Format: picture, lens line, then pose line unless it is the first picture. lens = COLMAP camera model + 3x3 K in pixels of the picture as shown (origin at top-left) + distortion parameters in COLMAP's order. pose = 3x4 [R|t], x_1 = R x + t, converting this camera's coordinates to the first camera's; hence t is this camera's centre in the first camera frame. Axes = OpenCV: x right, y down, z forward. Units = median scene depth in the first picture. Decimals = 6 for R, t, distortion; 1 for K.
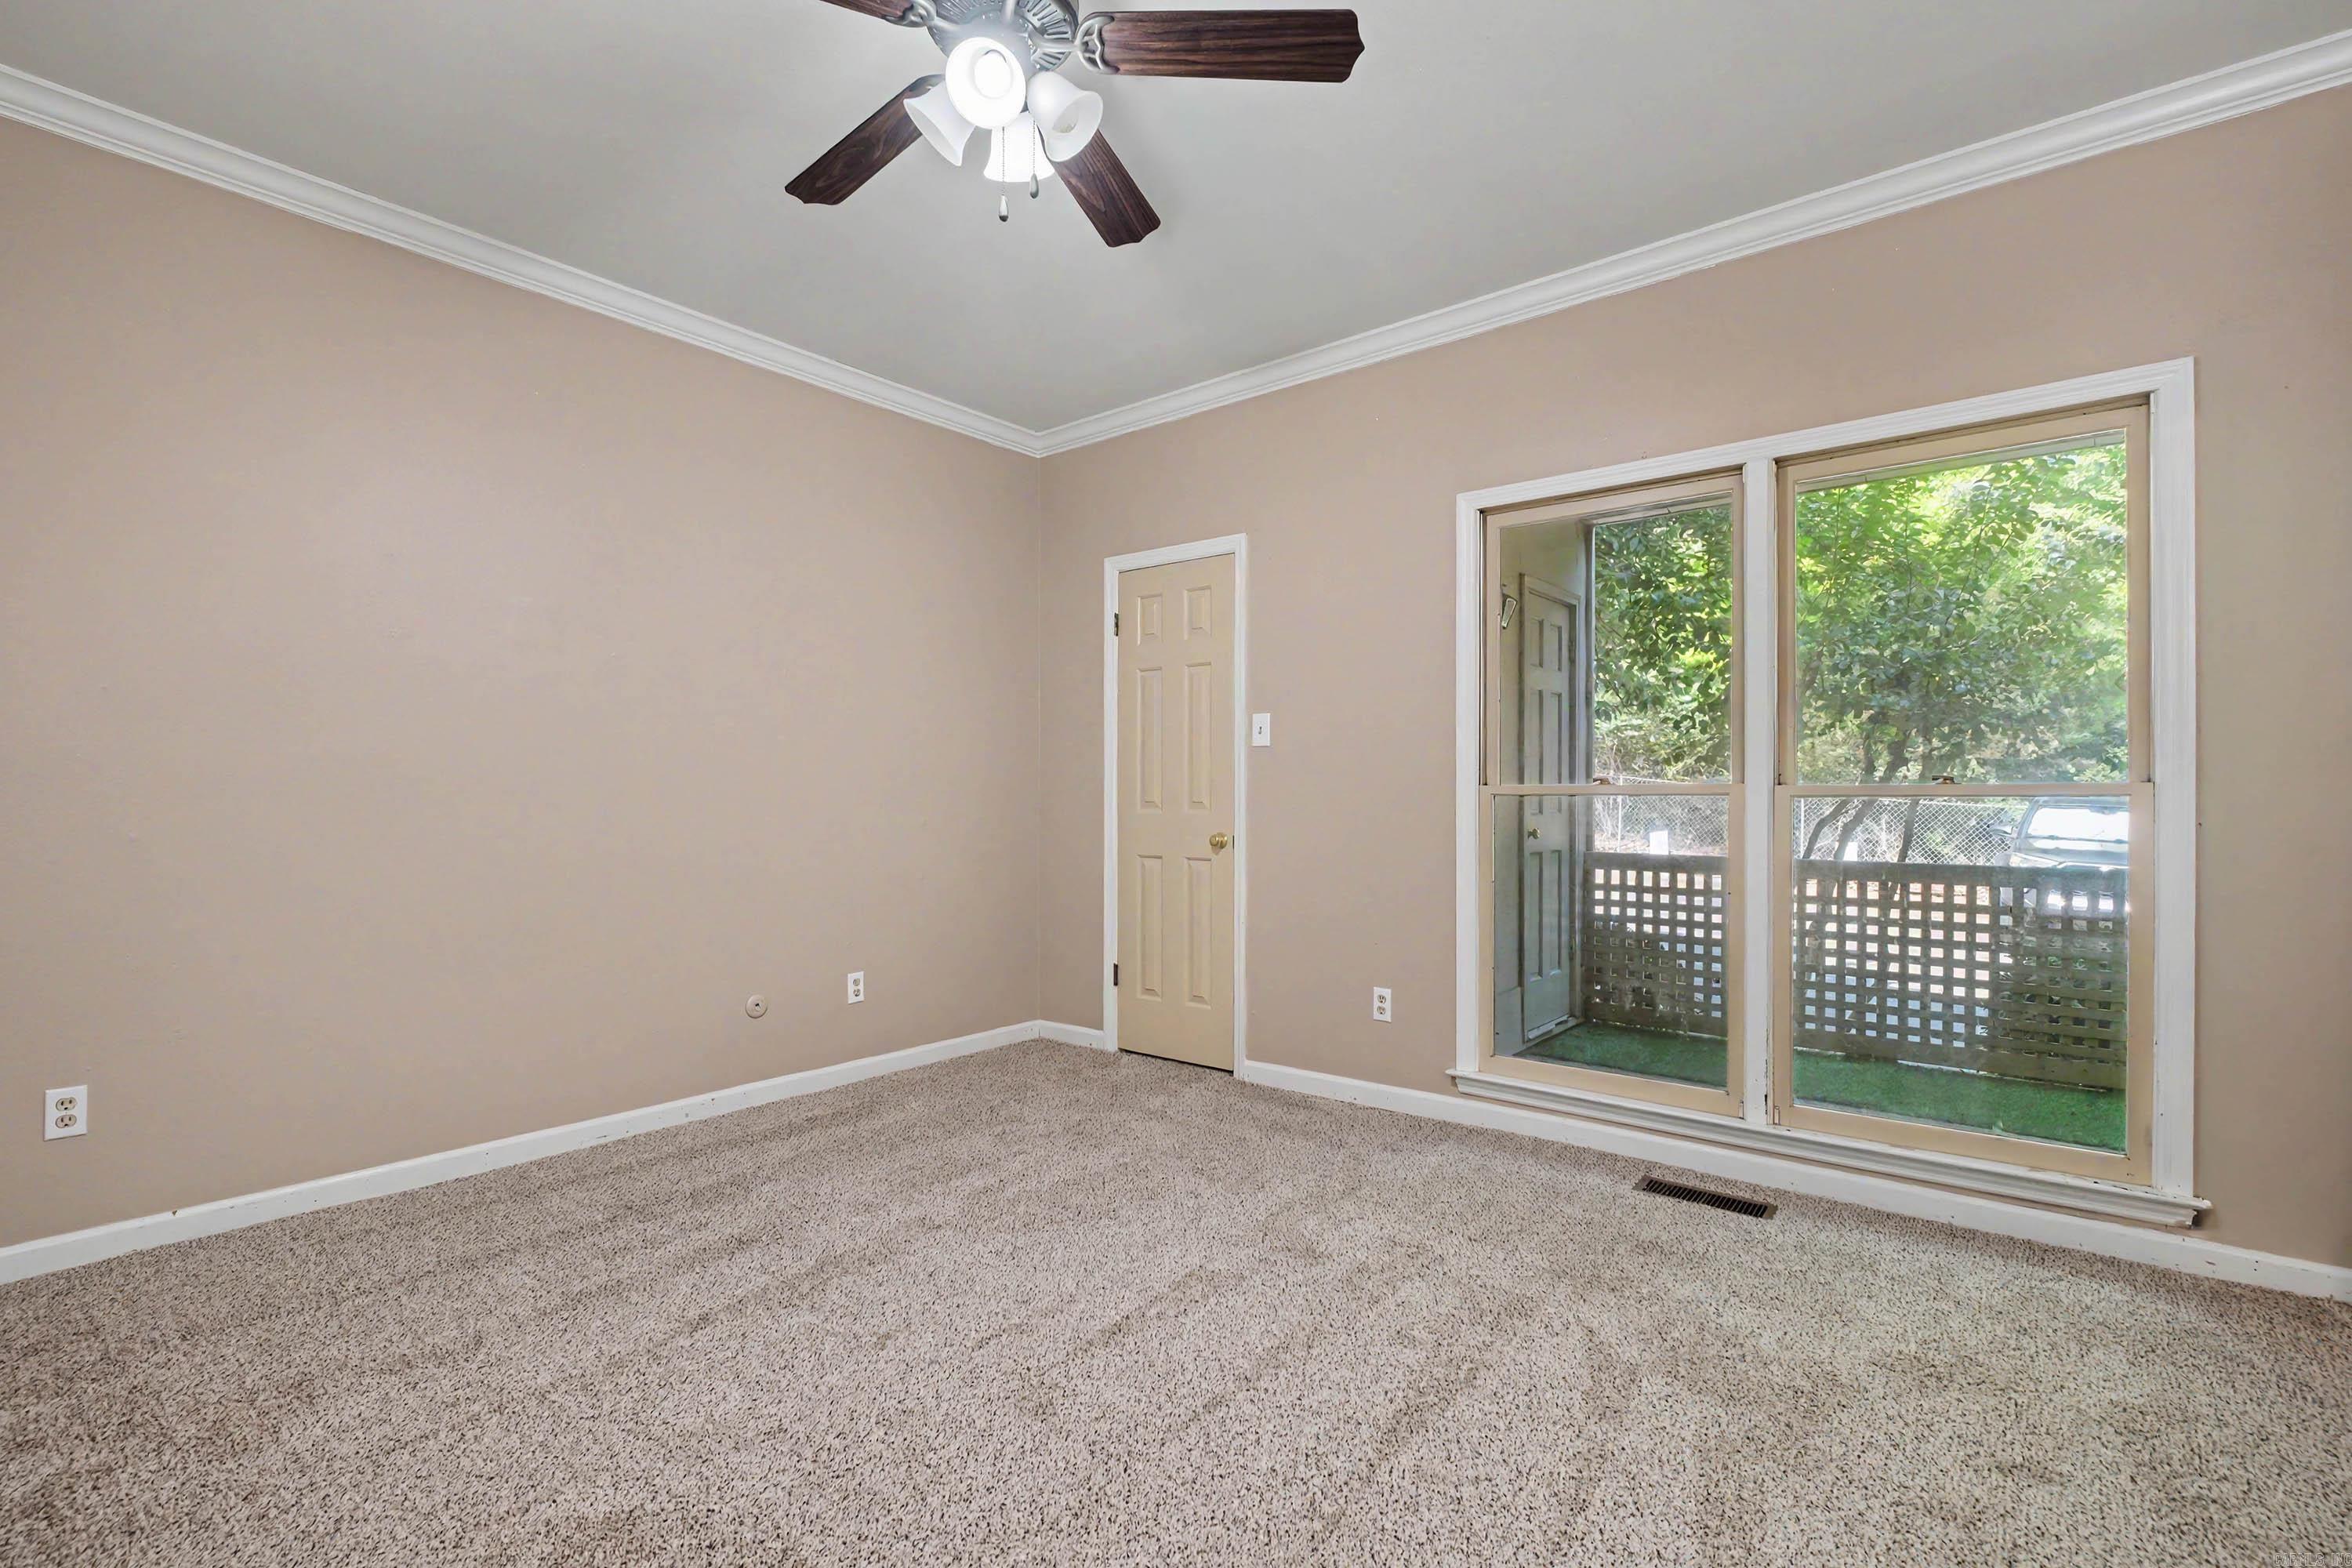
lens RADIAL K [[1076.8, 0, 1176.0], [0, 1076.8, 784.0], [0, 0, 1]] dist [0.011701, -0.000278]
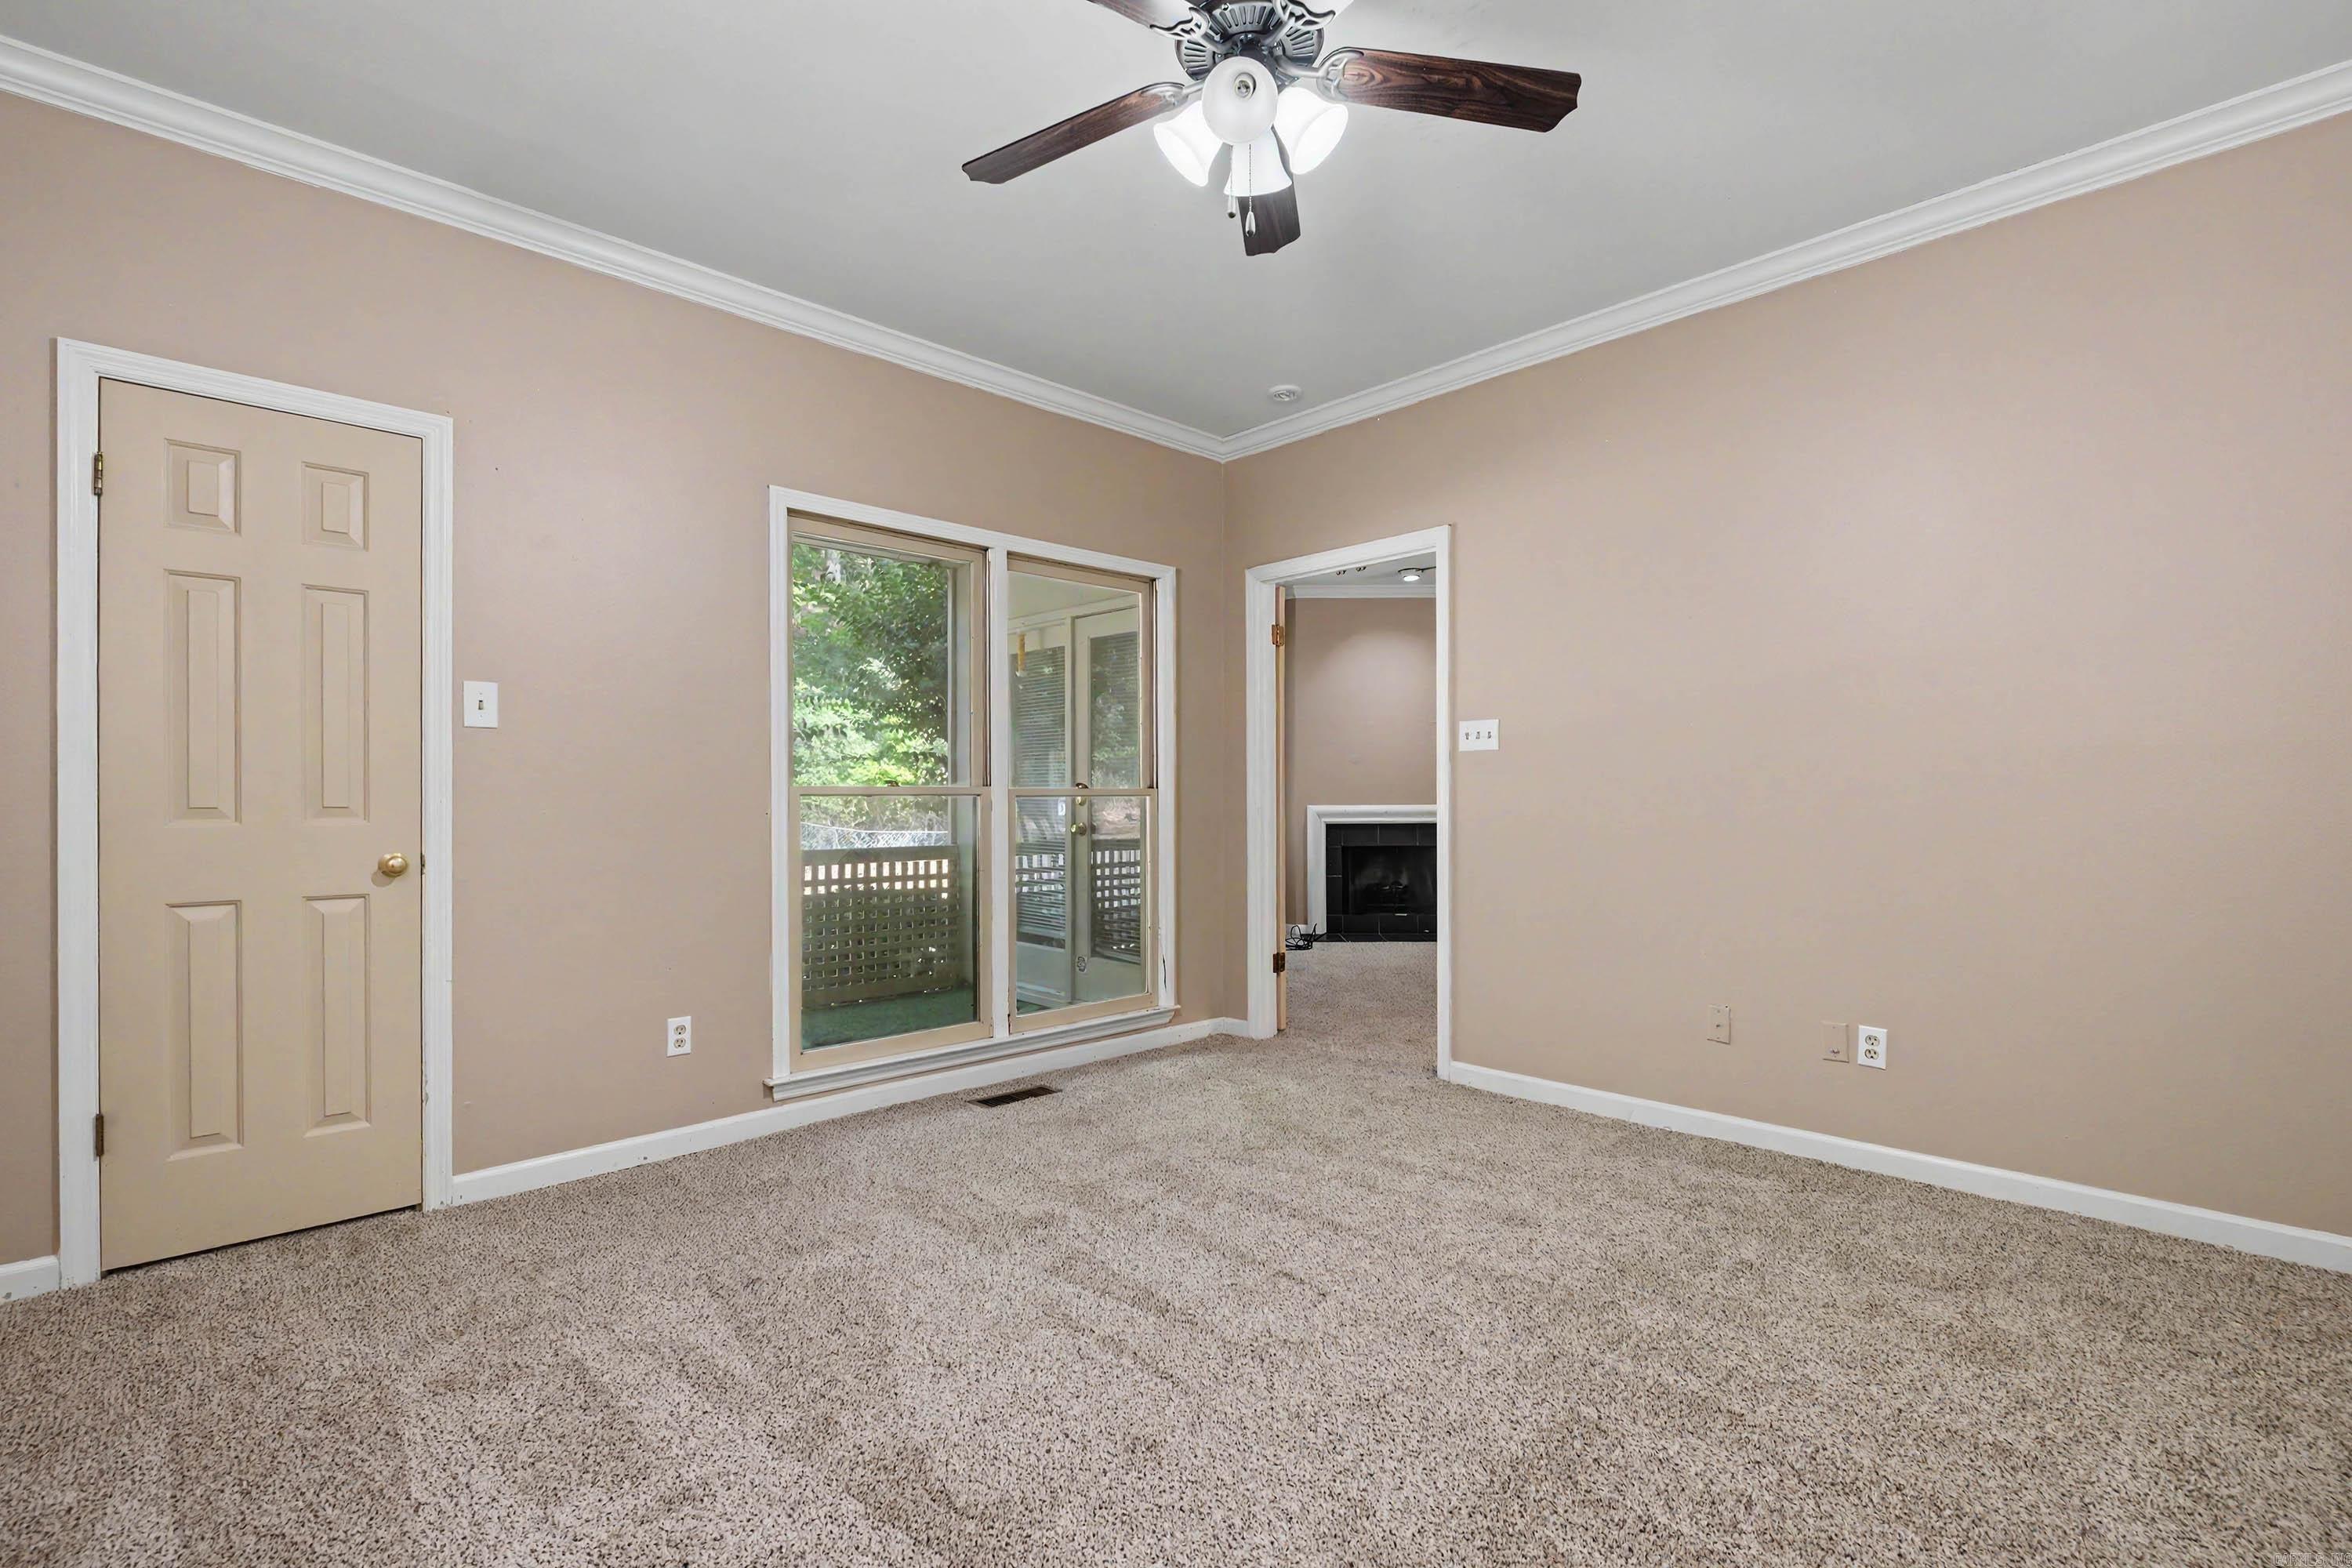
lens RADIAL K [[1078.9, 0, 1168.6], [0, 1078.9, 794.5], [0, 0, 1]] dist [-0.001506, -0.000781]
pose [[0.125356, 0.002915, 0.992108, -0.650070], [-0.006813, 0.999975, -0.002077, 0.008778], [-0.992088, -0.006499, 0.125372, 0.520482]]
